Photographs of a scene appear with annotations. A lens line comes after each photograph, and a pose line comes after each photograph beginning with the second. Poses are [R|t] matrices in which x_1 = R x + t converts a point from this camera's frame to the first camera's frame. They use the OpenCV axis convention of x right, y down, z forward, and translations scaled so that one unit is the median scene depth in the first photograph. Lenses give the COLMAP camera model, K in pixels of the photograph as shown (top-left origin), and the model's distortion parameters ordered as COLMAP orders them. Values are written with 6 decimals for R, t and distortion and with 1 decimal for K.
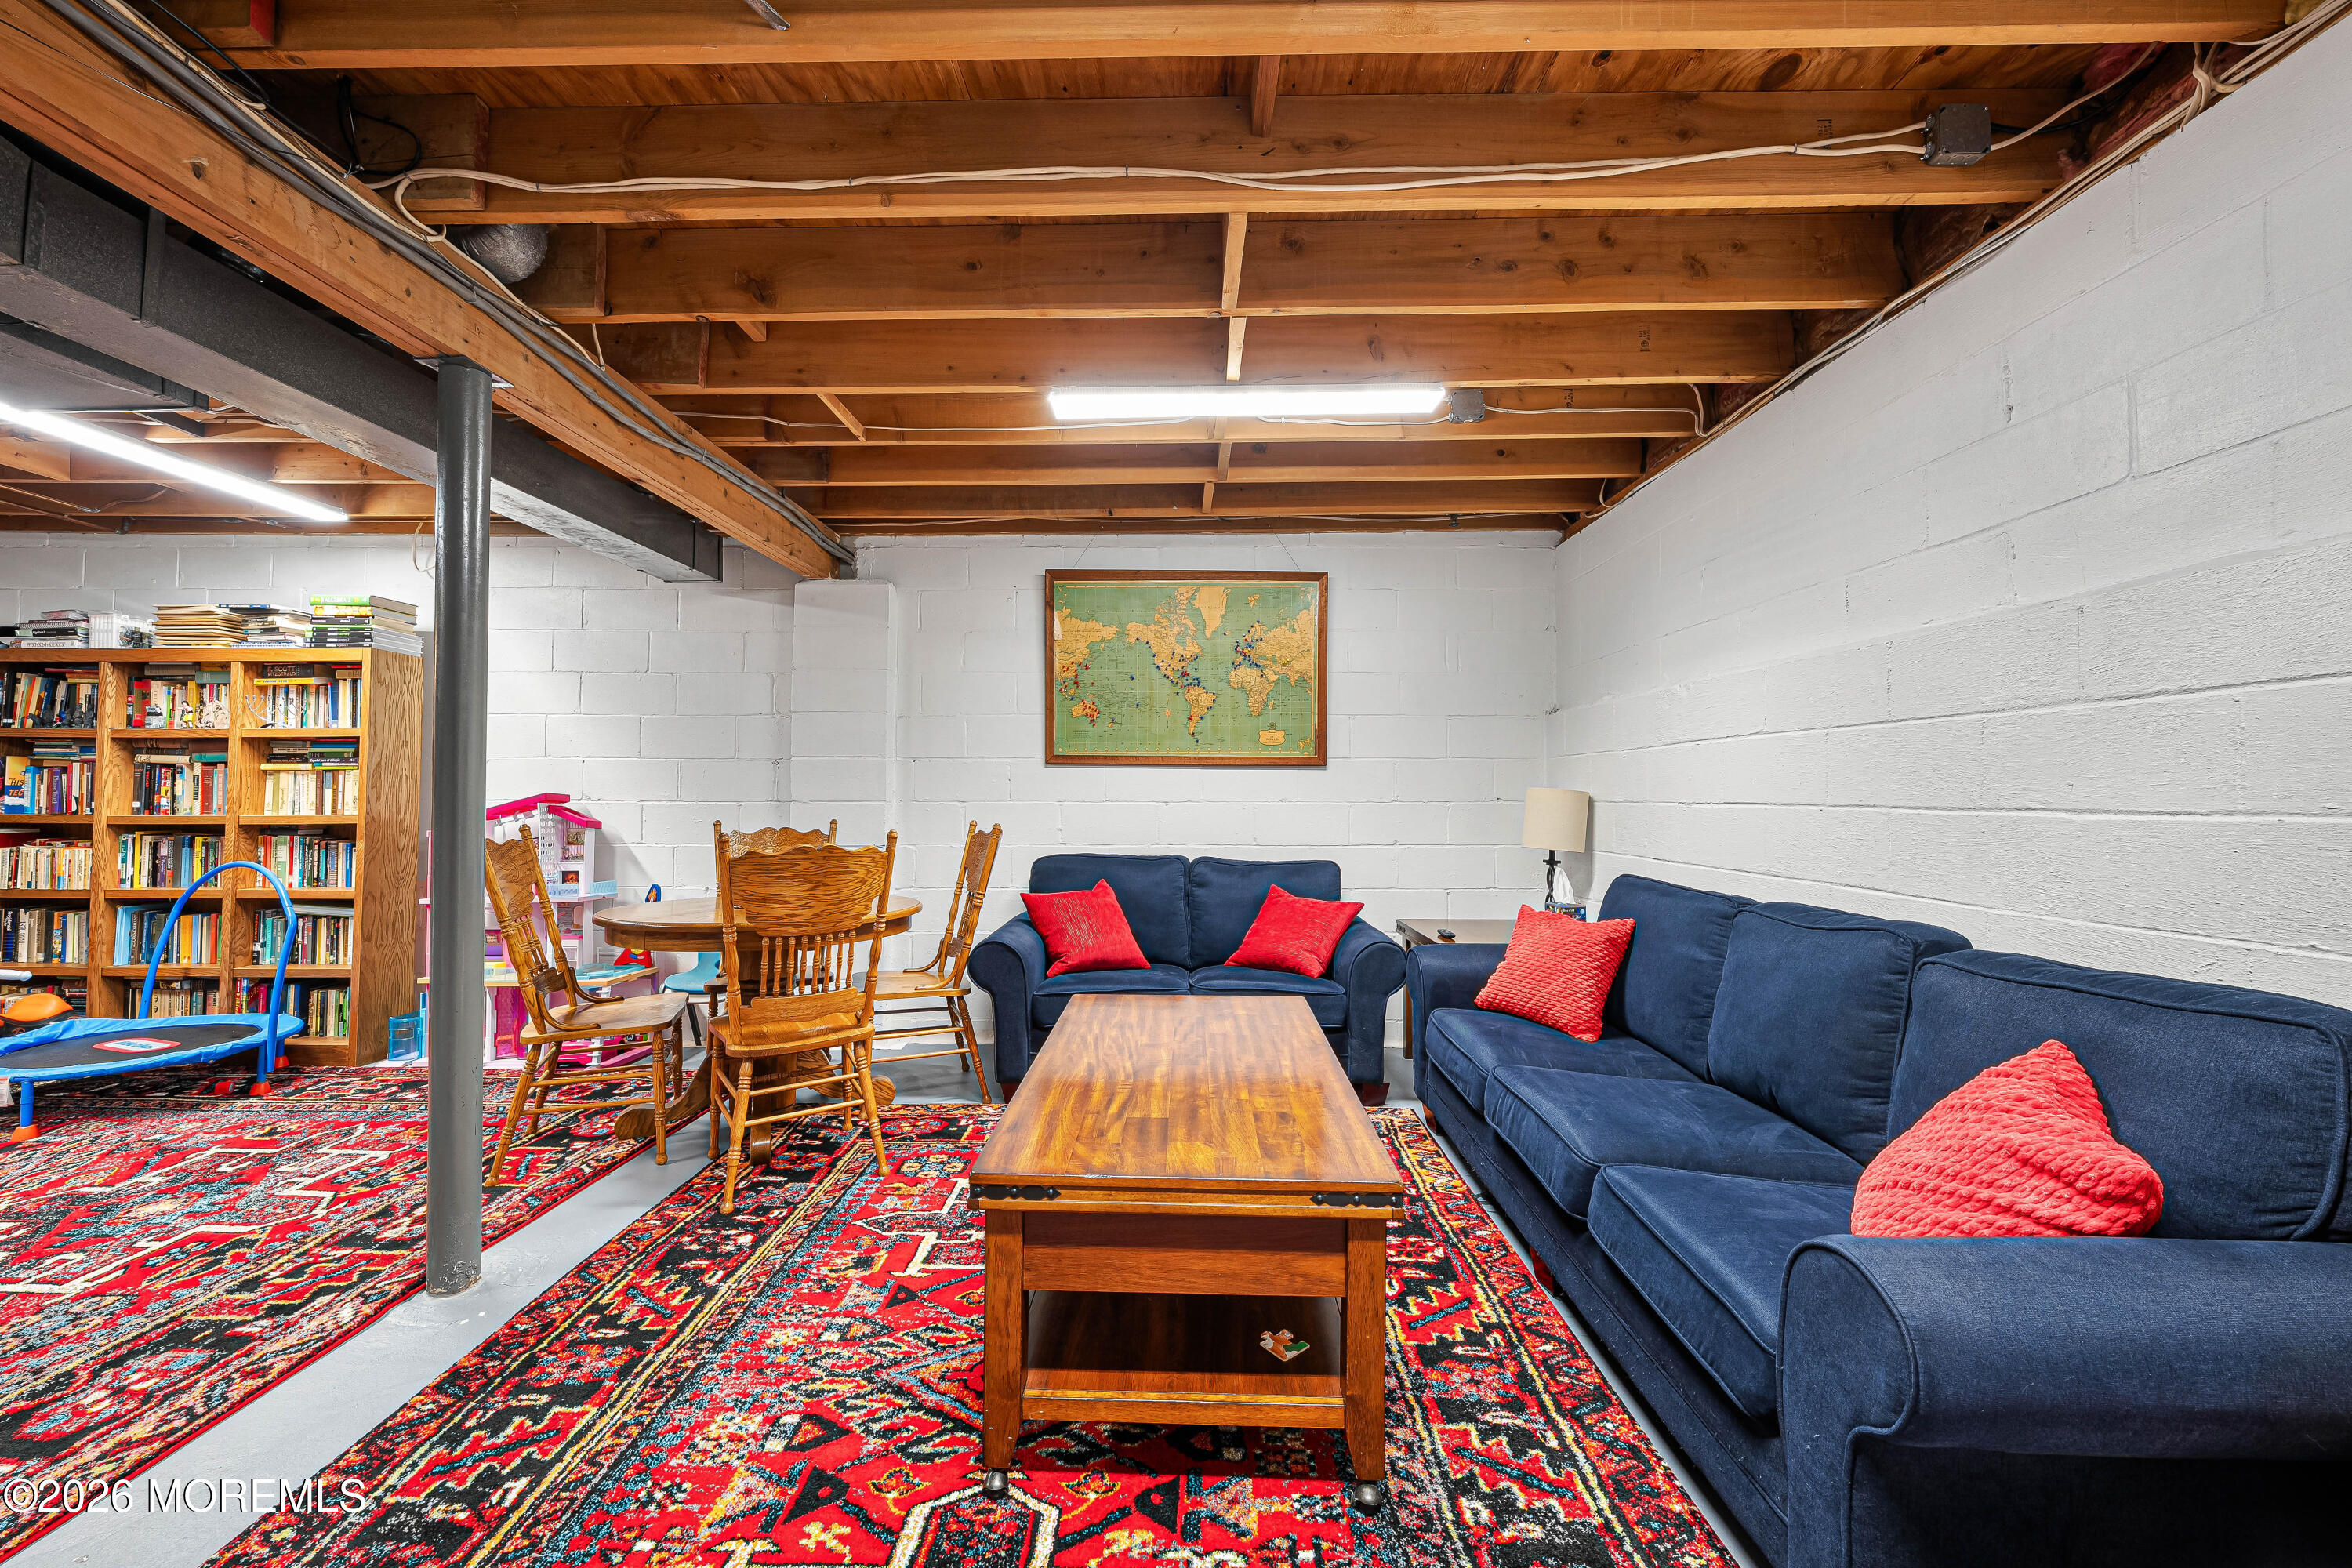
lens RADIAL K [[873.9, 0, 1171.0], [0, 873.9, 778.6], [0, 0, 1]] dist [-0.000331, 0.000072]
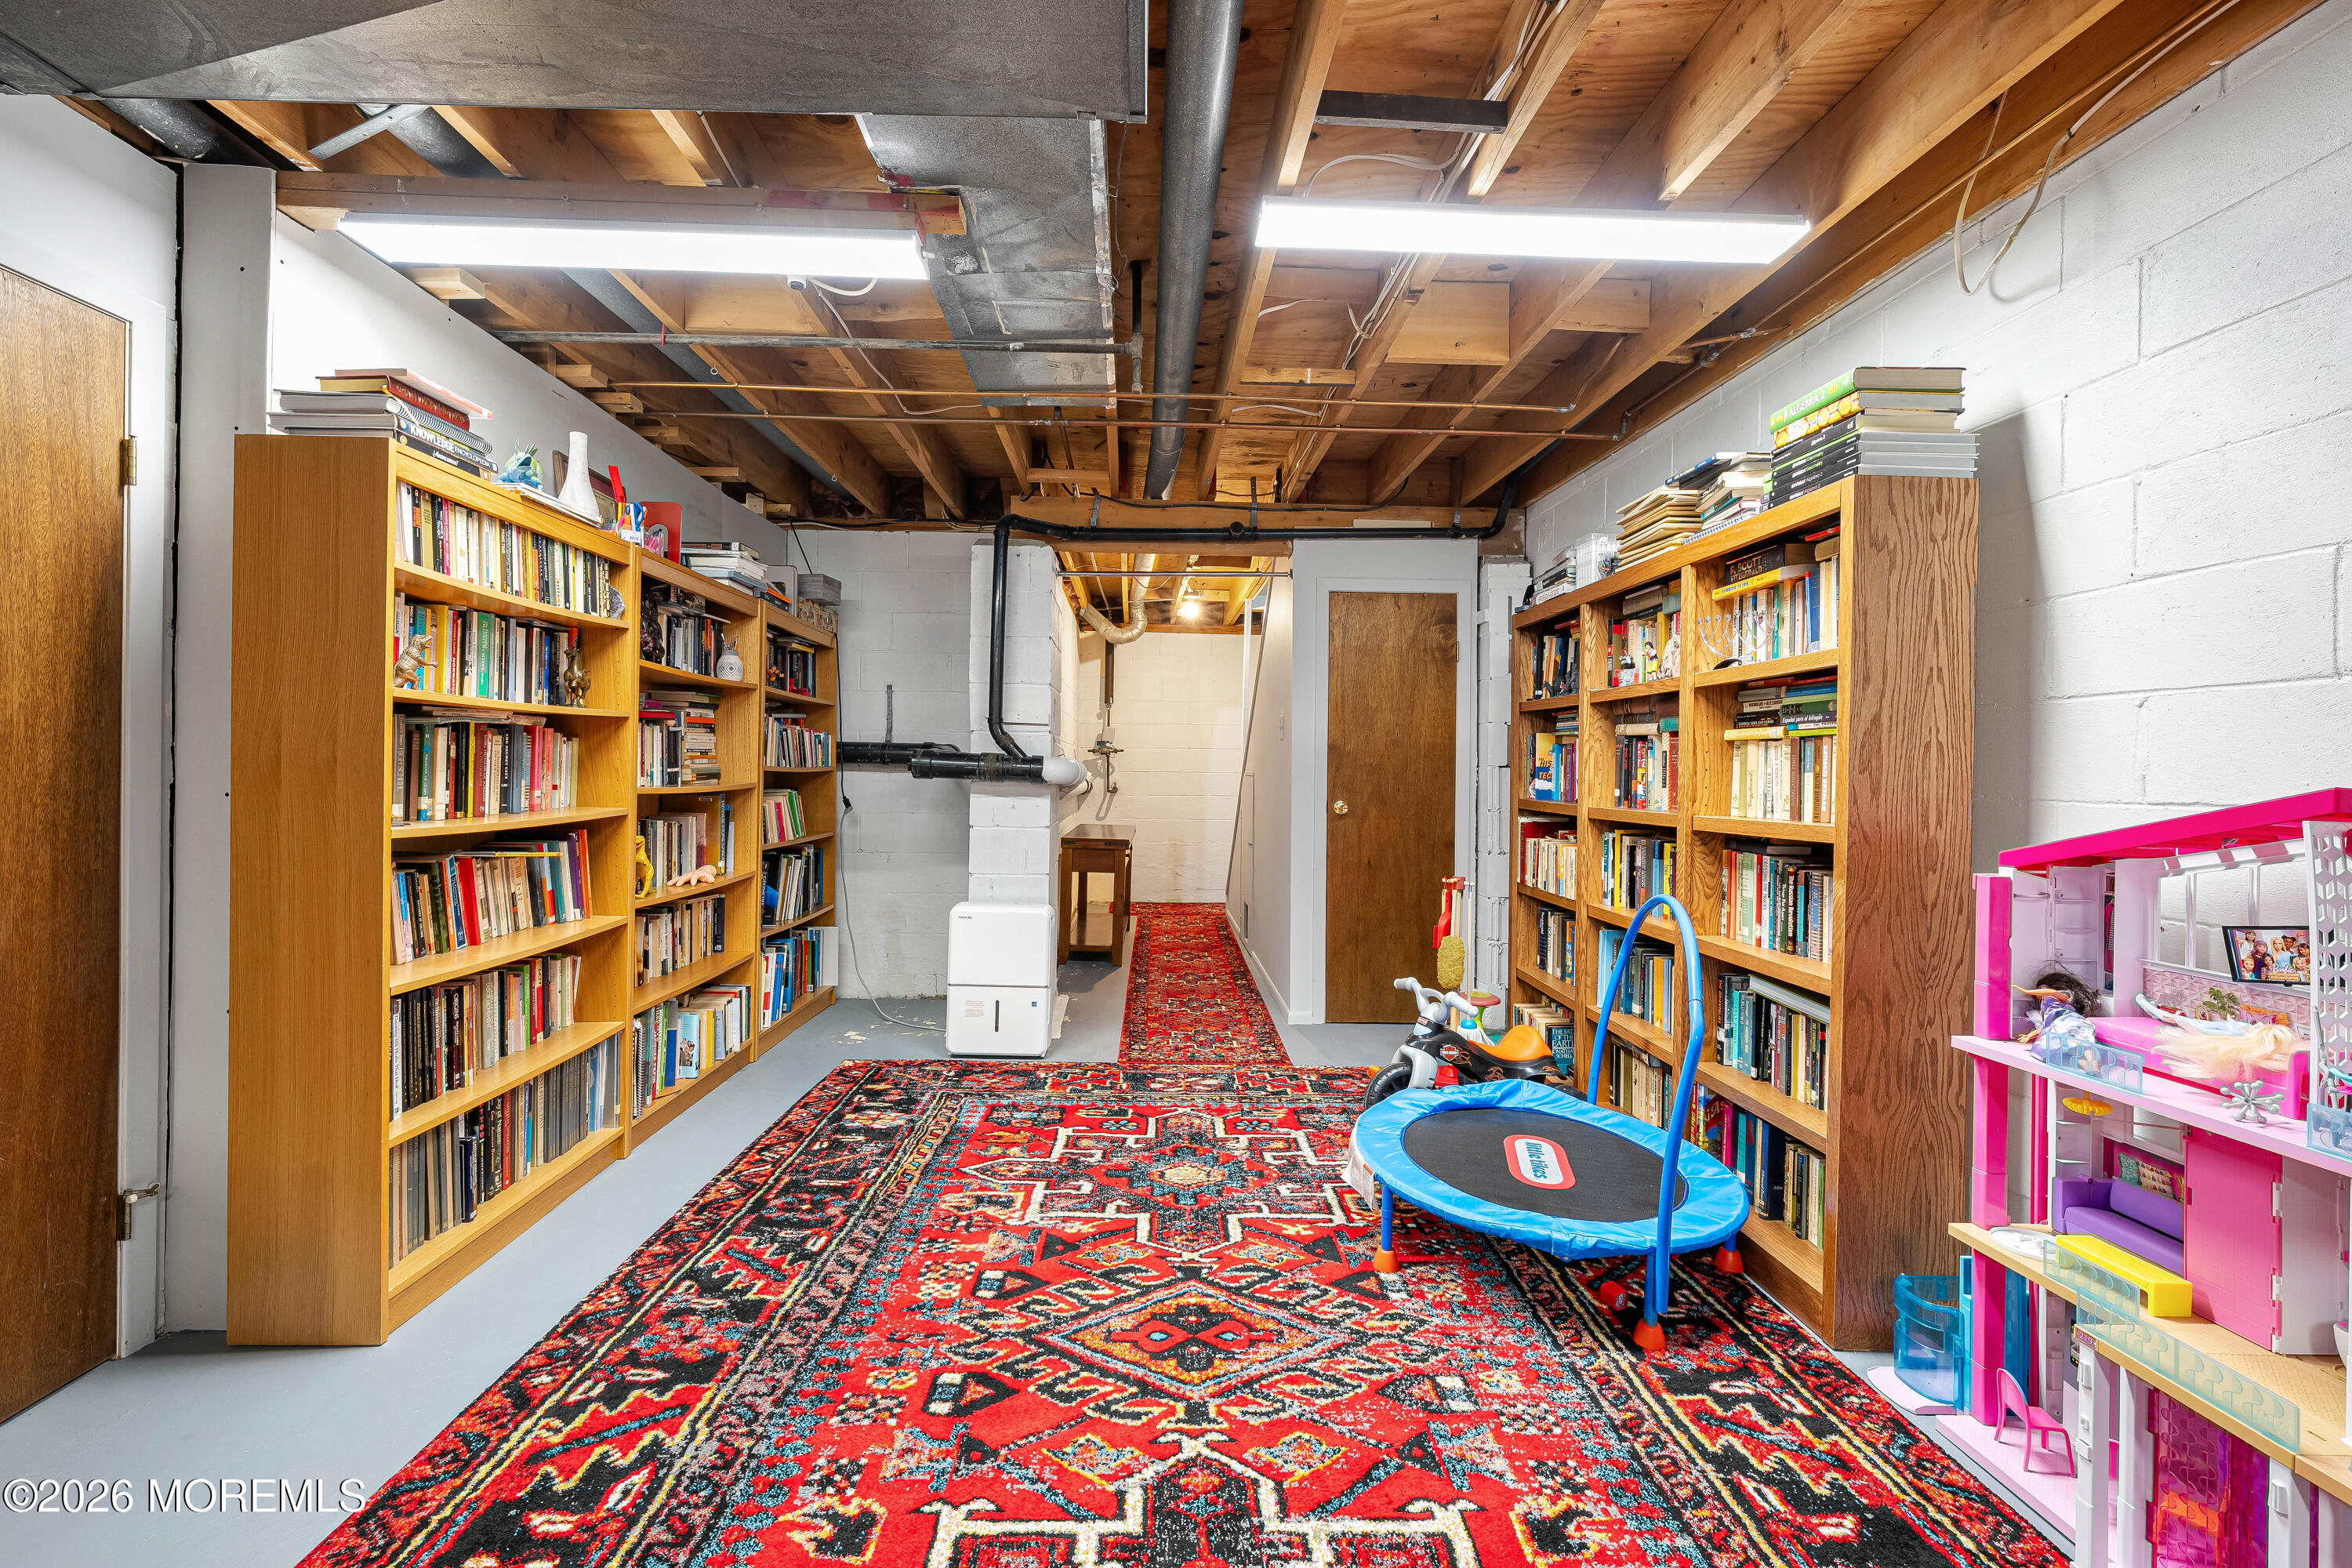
lens RADIAL K [[945.7, 0, 1164.8], [0, 945.7, 765.8], [0, 0, 1]] dist [-0.001116, -0.000108]
pose [[0.046929, -0.002707, -0.998895, -0.417416], [0.011707, 0.999929, -0.002160, 0.004465], [0.998830, -0.011593, 0.046957, 0.594514]]
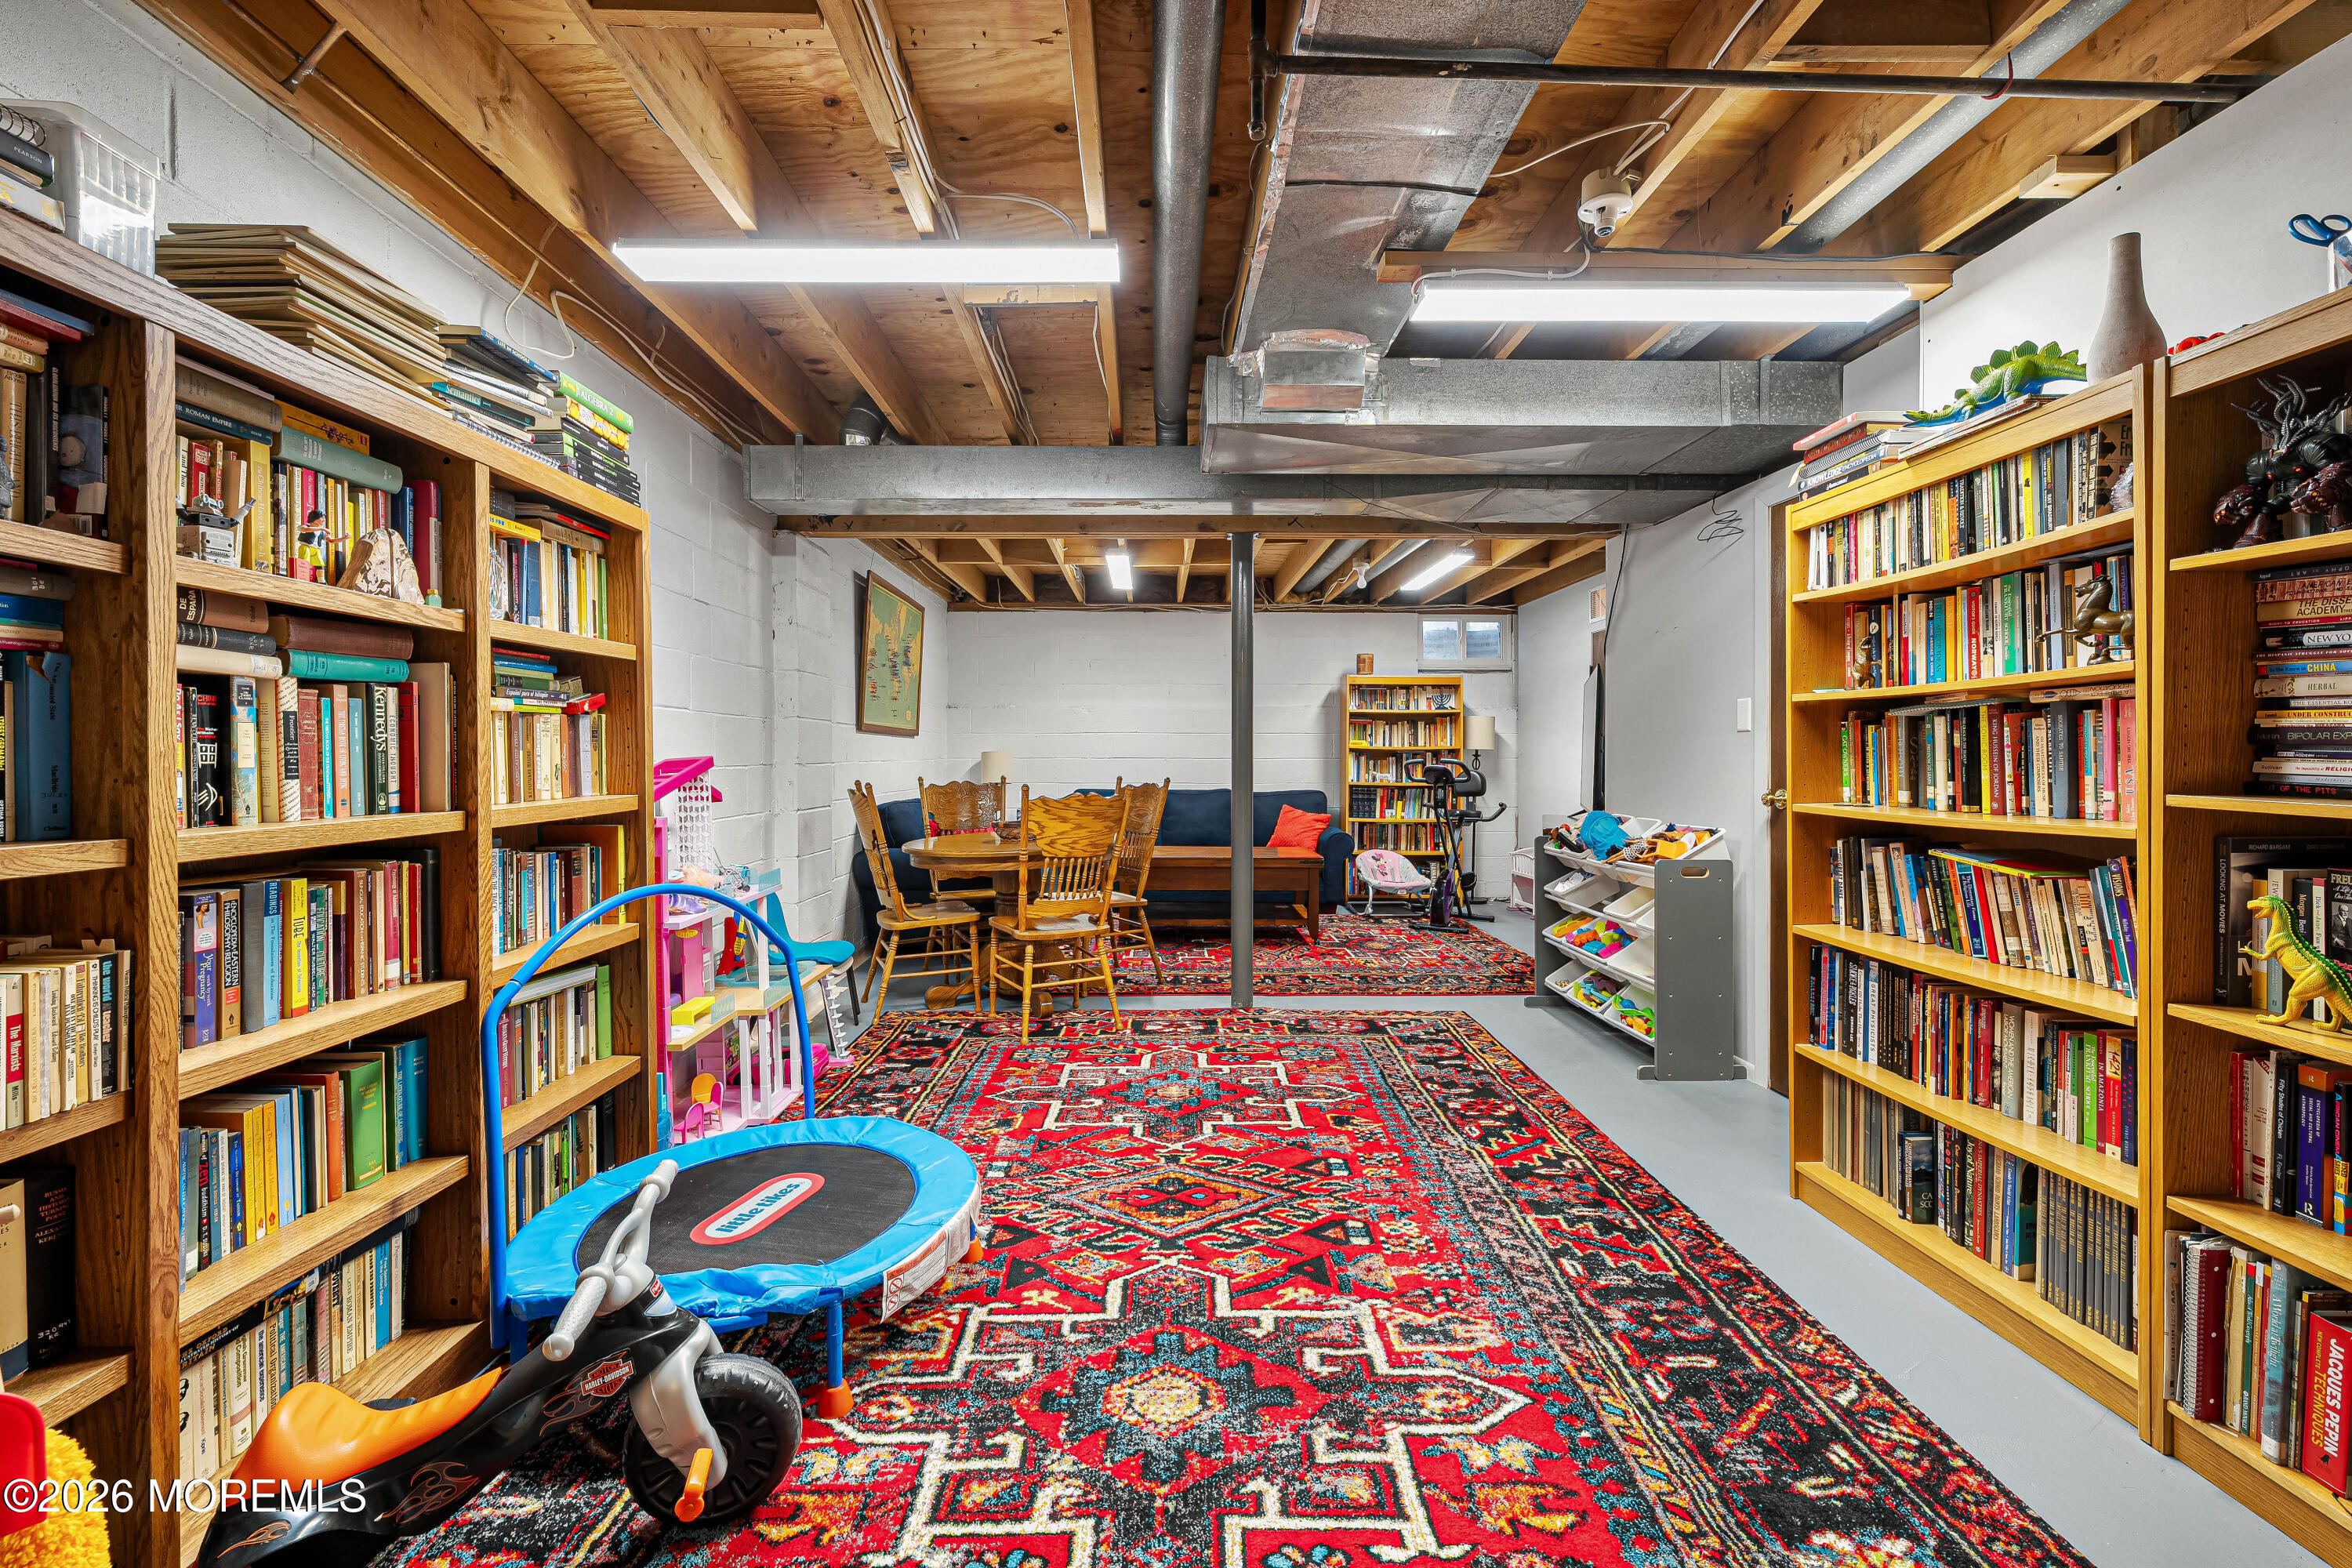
lens RADIAL K [[945.7, 0, 1164.8], [0, 945.7, 765.8], [0, 0, 1]] dist [-0.001116, -0.000108]
pose [[-0.029878, -0.013474, 0.999463, -1.551910], [-0.020366, 0.999710, 0.012869, 0.006258], [-0.999346, -0.019971, -0.030144, 0.659255]]
